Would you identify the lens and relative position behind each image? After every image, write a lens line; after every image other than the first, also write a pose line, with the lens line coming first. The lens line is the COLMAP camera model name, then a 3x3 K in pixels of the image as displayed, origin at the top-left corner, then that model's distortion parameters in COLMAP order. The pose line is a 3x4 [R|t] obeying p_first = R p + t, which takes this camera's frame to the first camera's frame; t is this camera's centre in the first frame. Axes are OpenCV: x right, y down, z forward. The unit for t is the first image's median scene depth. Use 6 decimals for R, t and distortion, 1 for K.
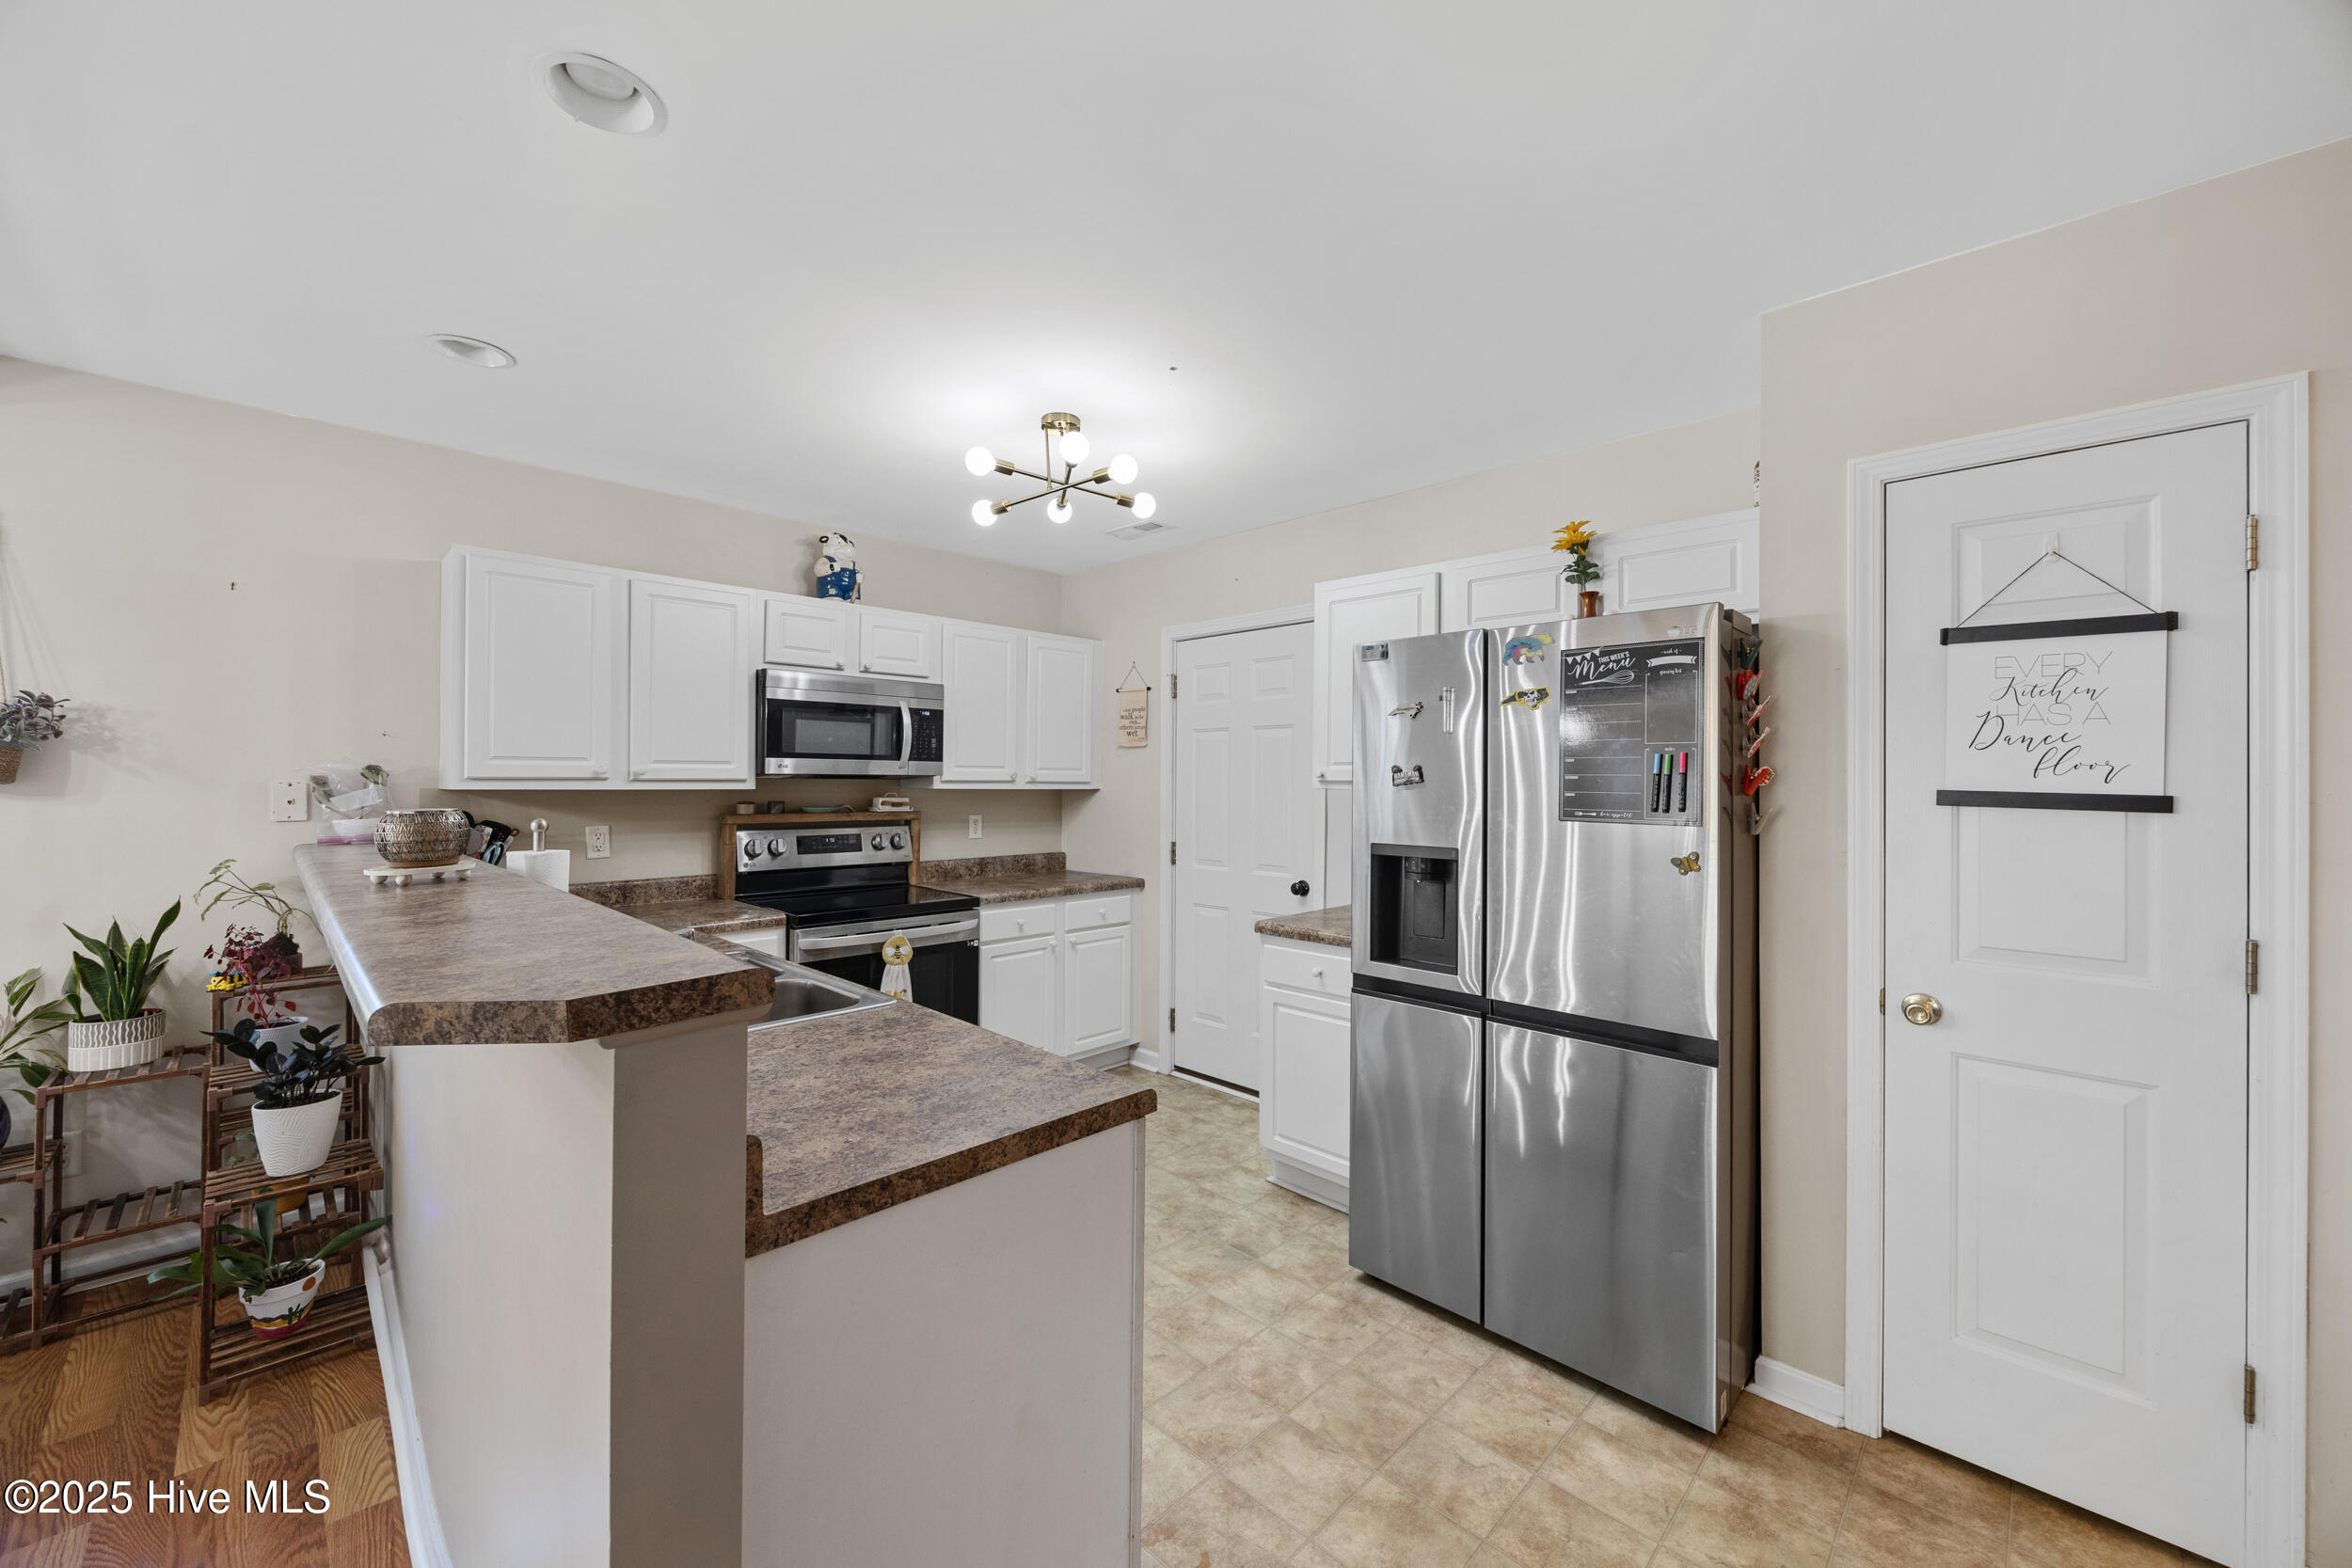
lens RADIAL K [[889.6, 0, 1176.0], [0, 889.6, 784.0], [0, 0, 1]] dist [-0.005907, 0.000151]
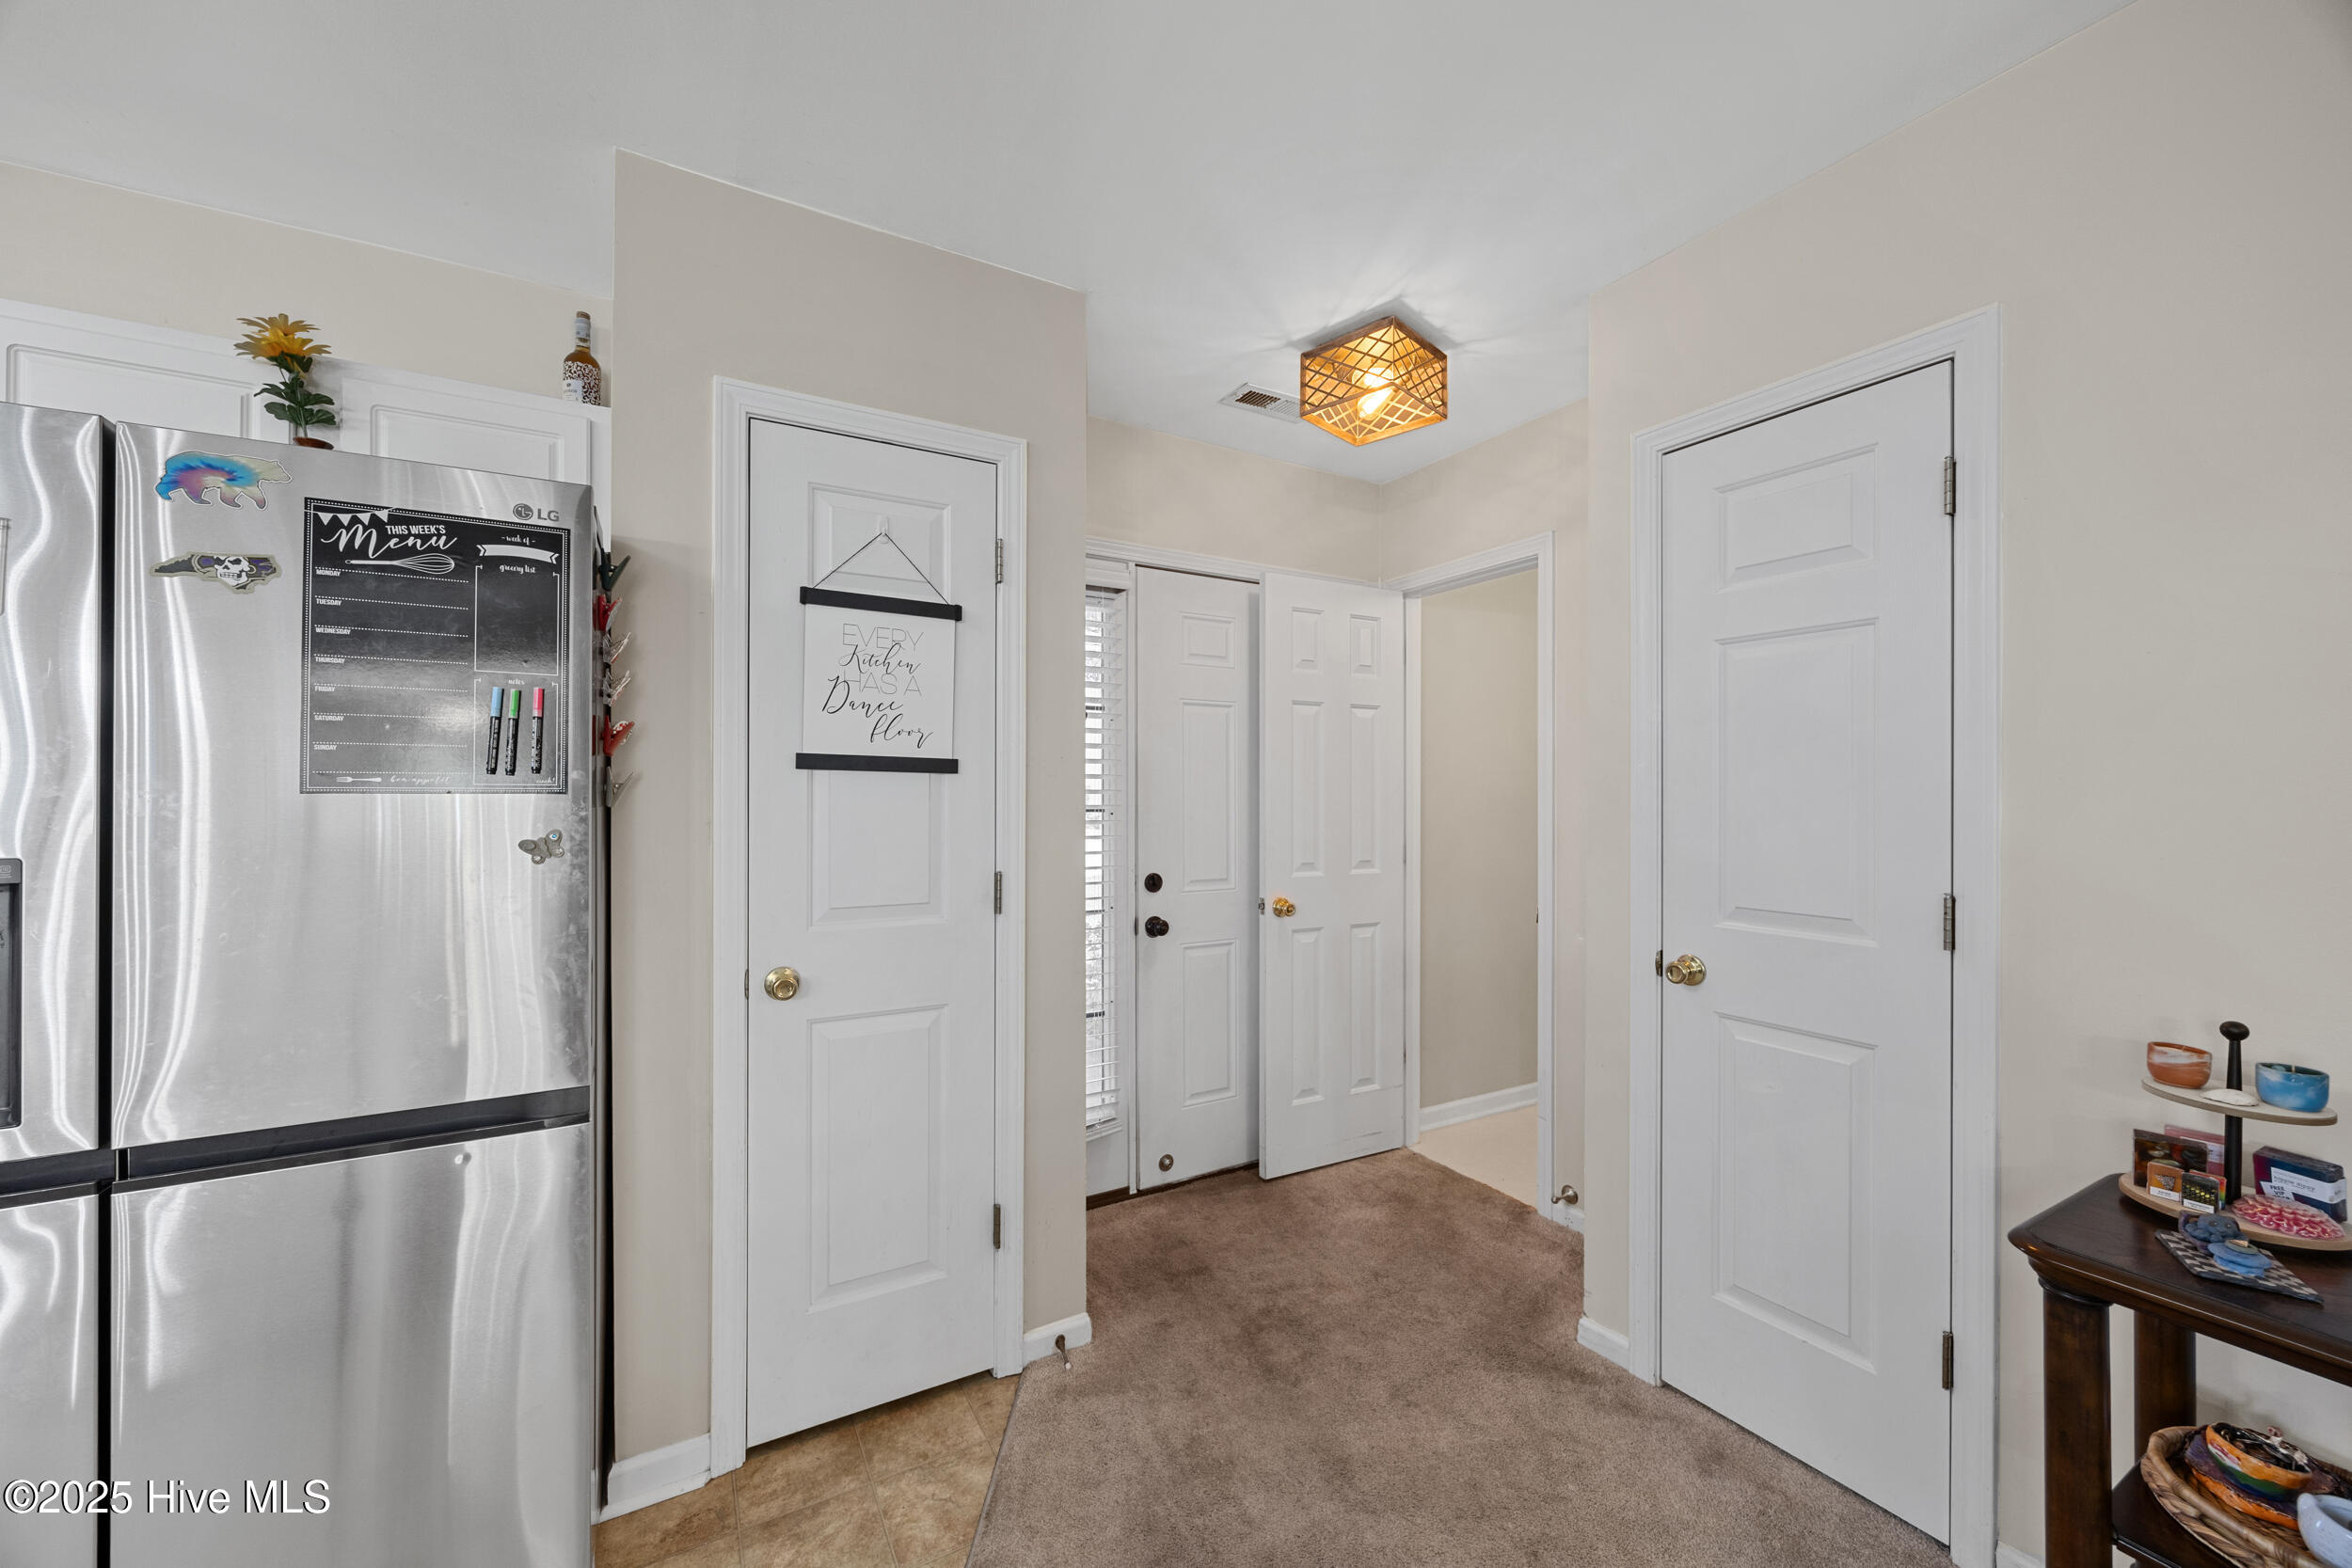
lens RADIAL K [[889.6, 0, 1176.0], [0, 889.6, 784.0], [0, 0, 1]] dist [-0.005907, 0.000151]
pose [[0.272083, -0.000281, 0.962274, 0.037250], [0.004242, 0.999991, -0.000908, 0.041877], [-0.962264, 0.004329, 0.272082, 0.324917]]
